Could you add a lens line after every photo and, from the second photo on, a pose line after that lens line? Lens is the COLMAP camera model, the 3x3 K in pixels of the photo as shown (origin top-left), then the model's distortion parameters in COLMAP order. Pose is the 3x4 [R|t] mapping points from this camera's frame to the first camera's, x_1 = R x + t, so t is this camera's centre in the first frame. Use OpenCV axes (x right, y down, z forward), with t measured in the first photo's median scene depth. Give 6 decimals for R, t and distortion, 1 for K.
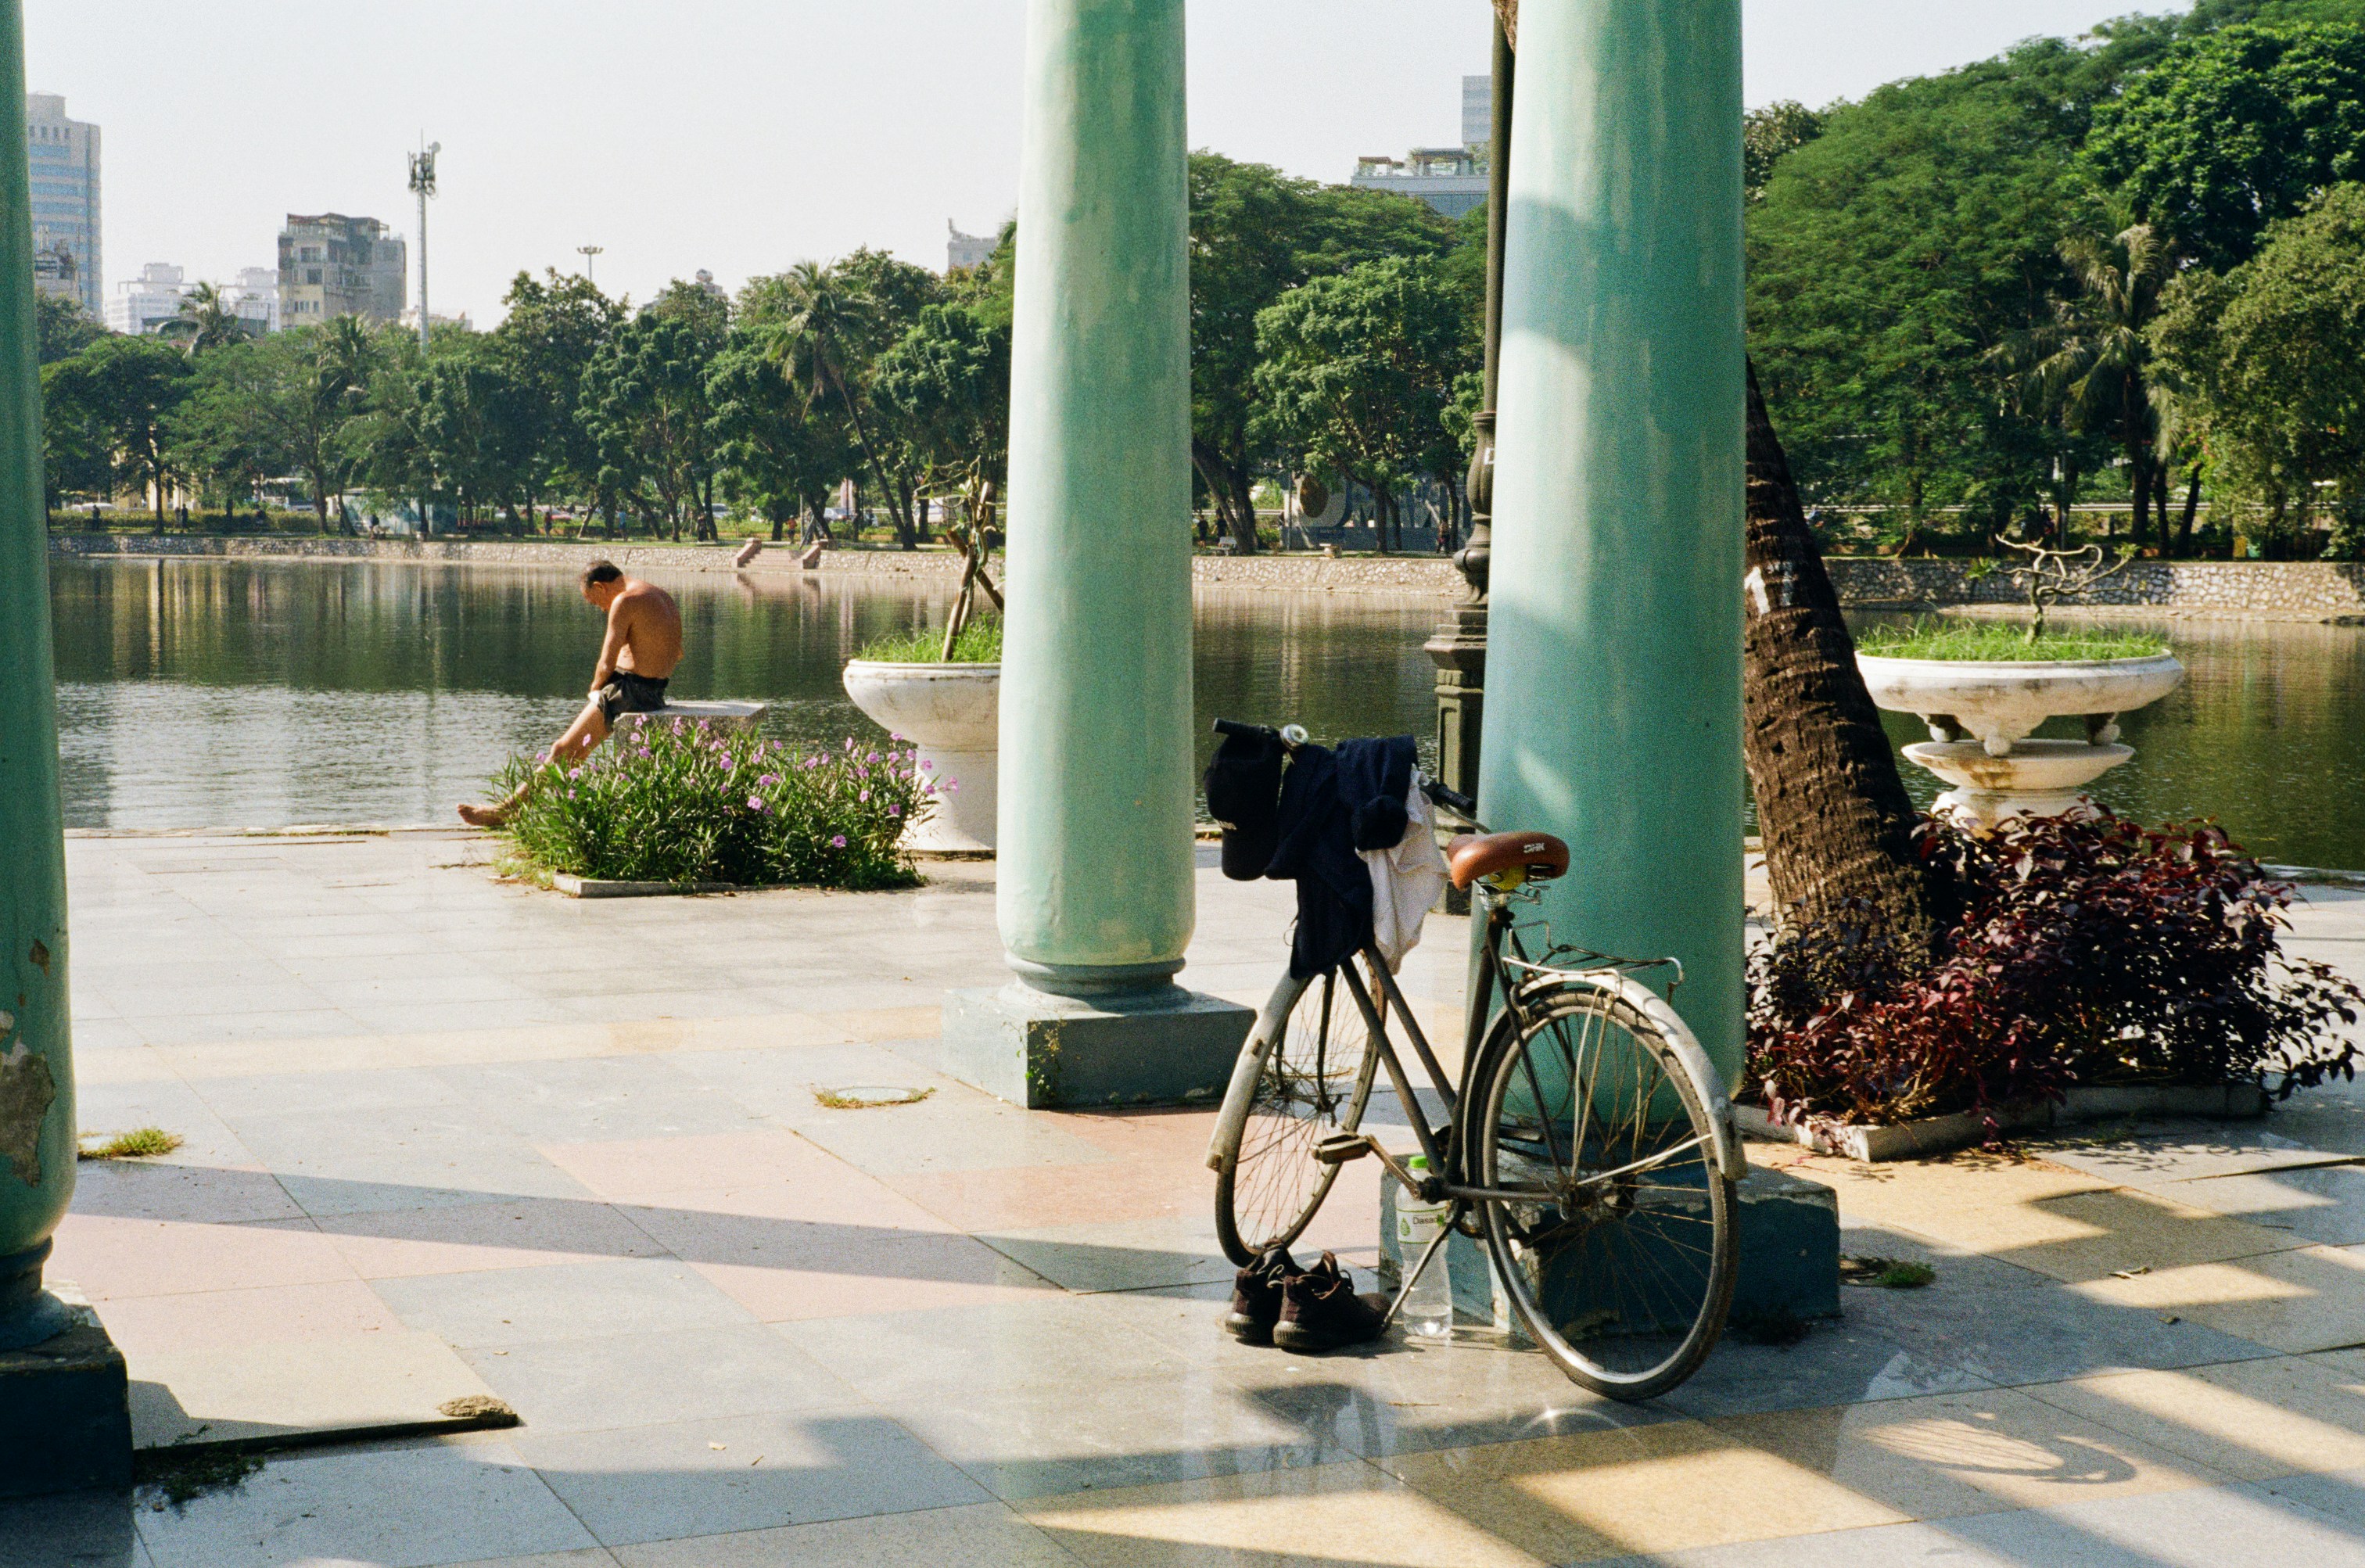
lens RADIAL K [[3649.2, 0, 1182.5], [0, 3649.2, 784.0], [0, 0, 1]] dist [0.226158, -1.401879]
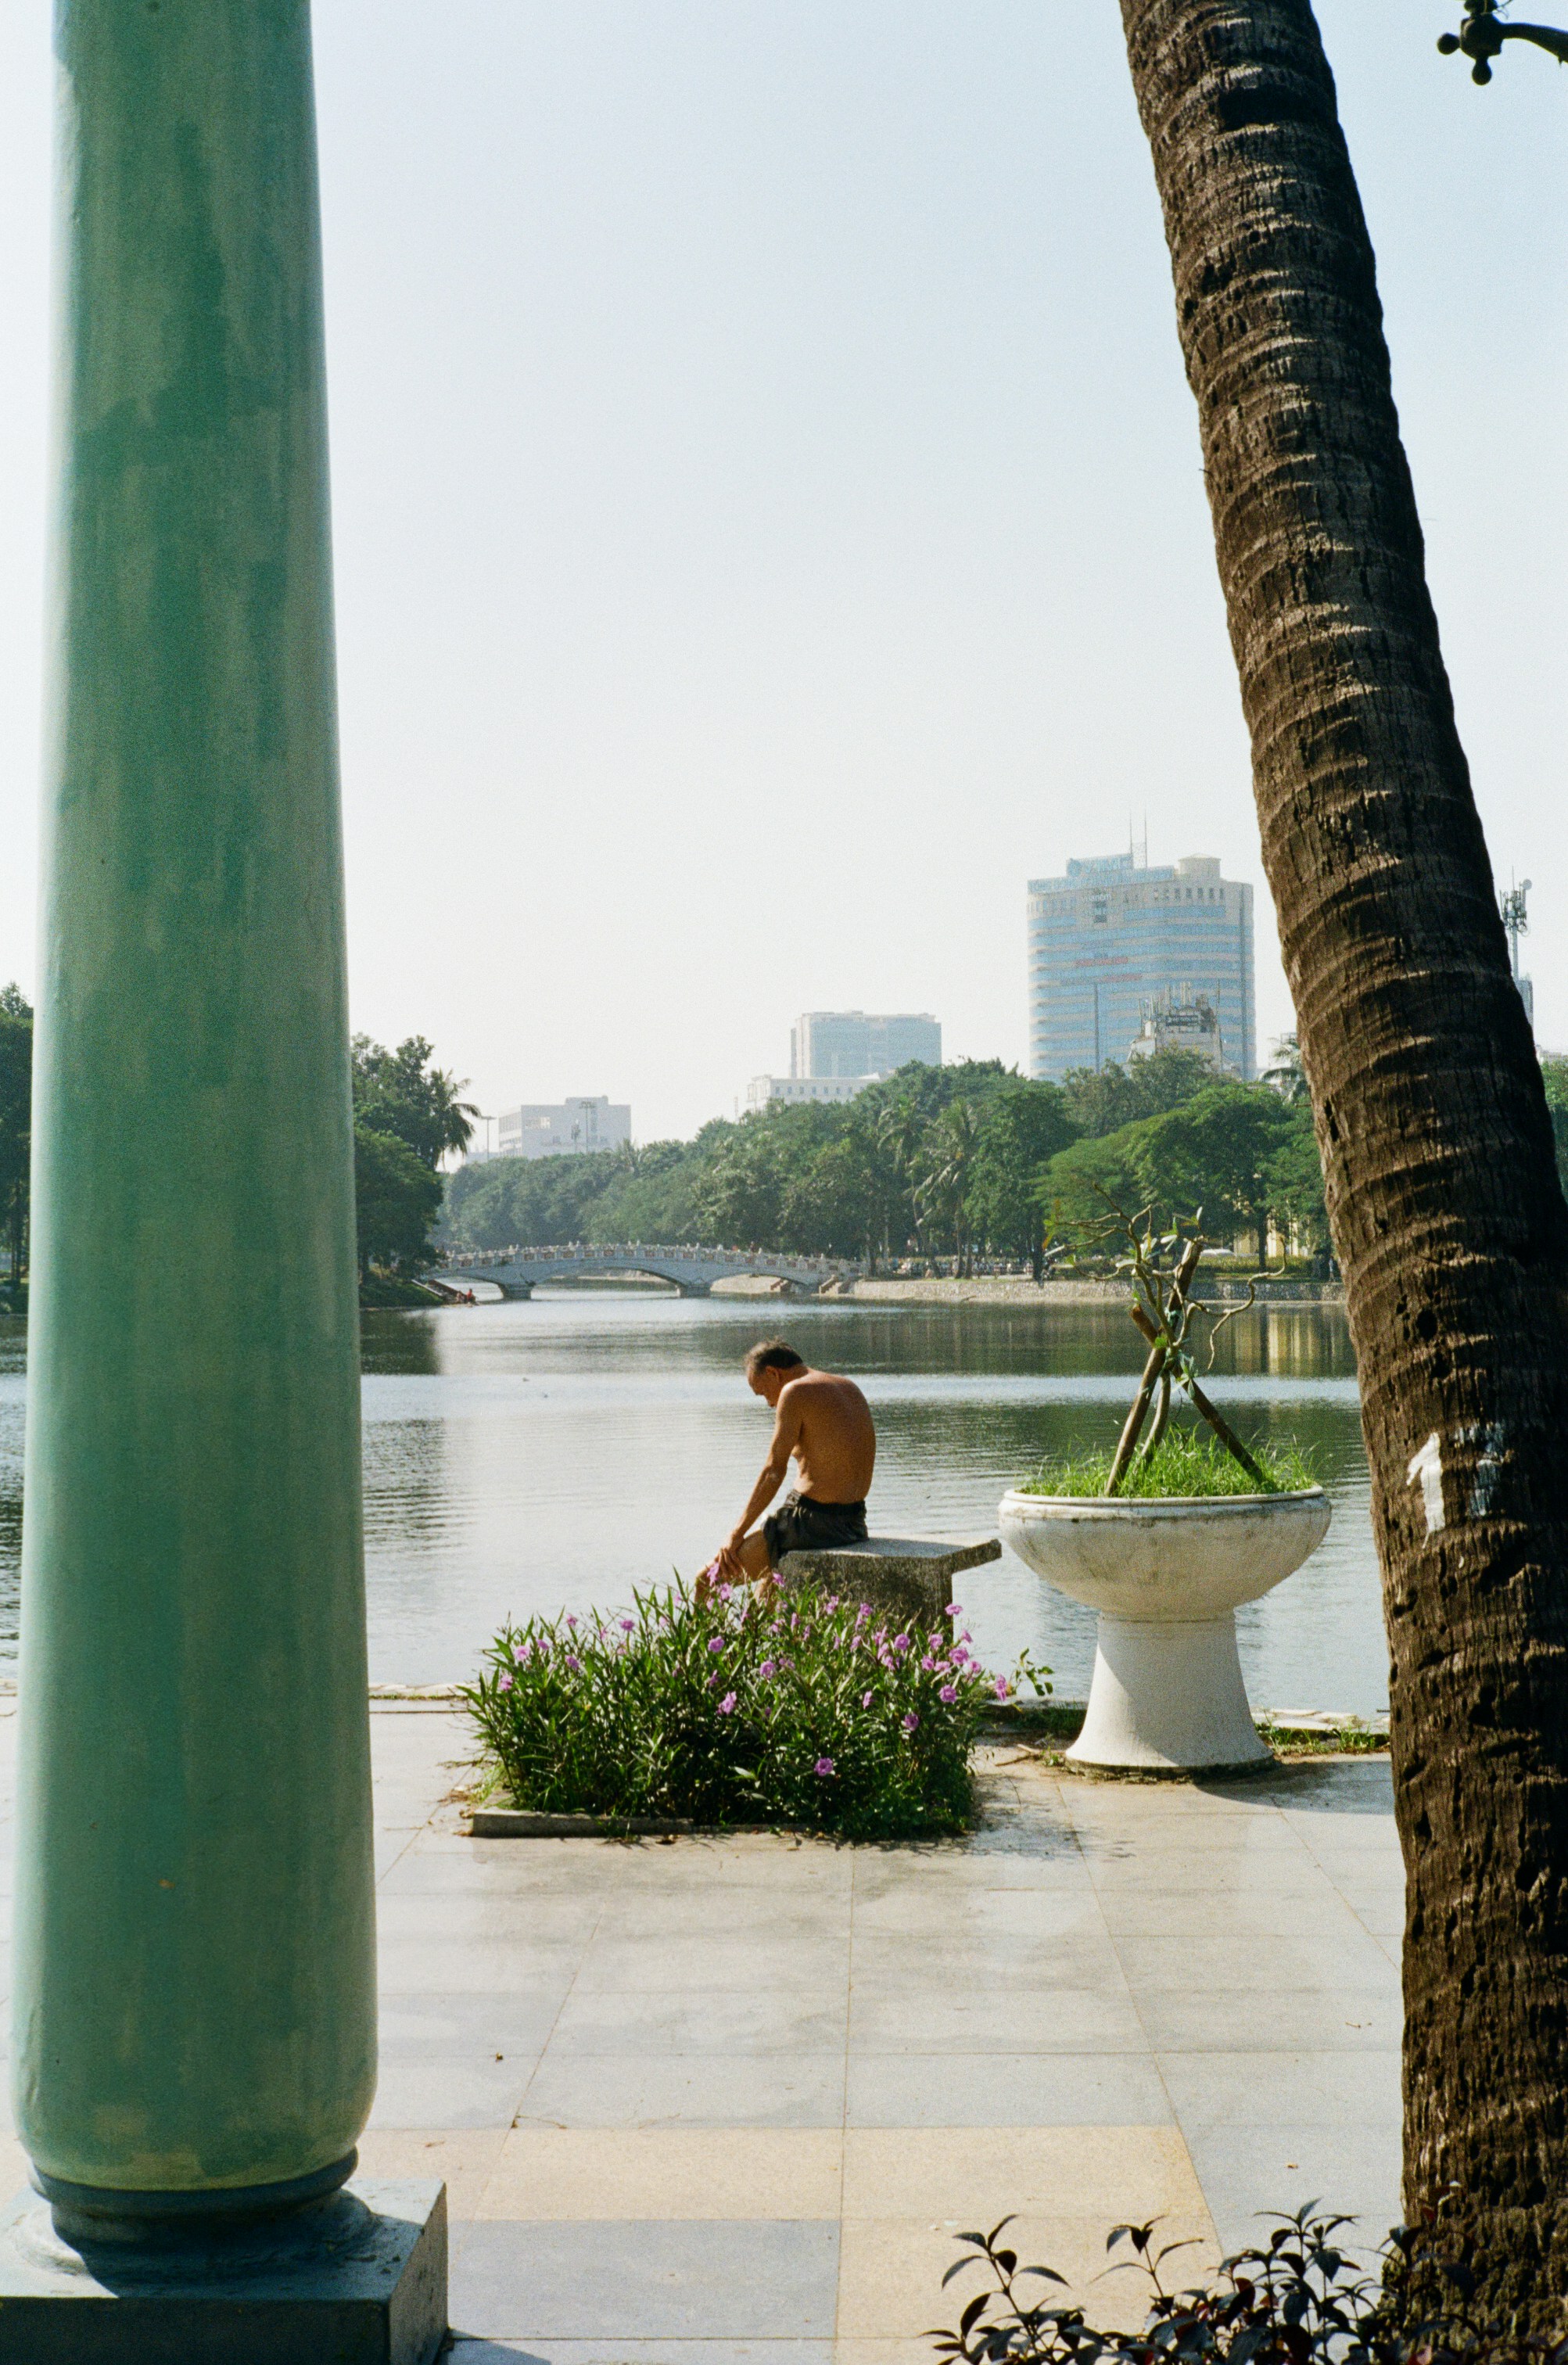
lens RADIAL K [[3649.2, 0, 787.4], [0, 3649.2, 1091.7], [0, 0, 1]] dist [0.226158, -1.401879]
pose [[0.910484, -0.033093, -0.412219, 0.280855], [-0.015344, 0.993403, -0.113642, -0.047548], [0.413261, 0.109794, 0.903970, 0.521205]]
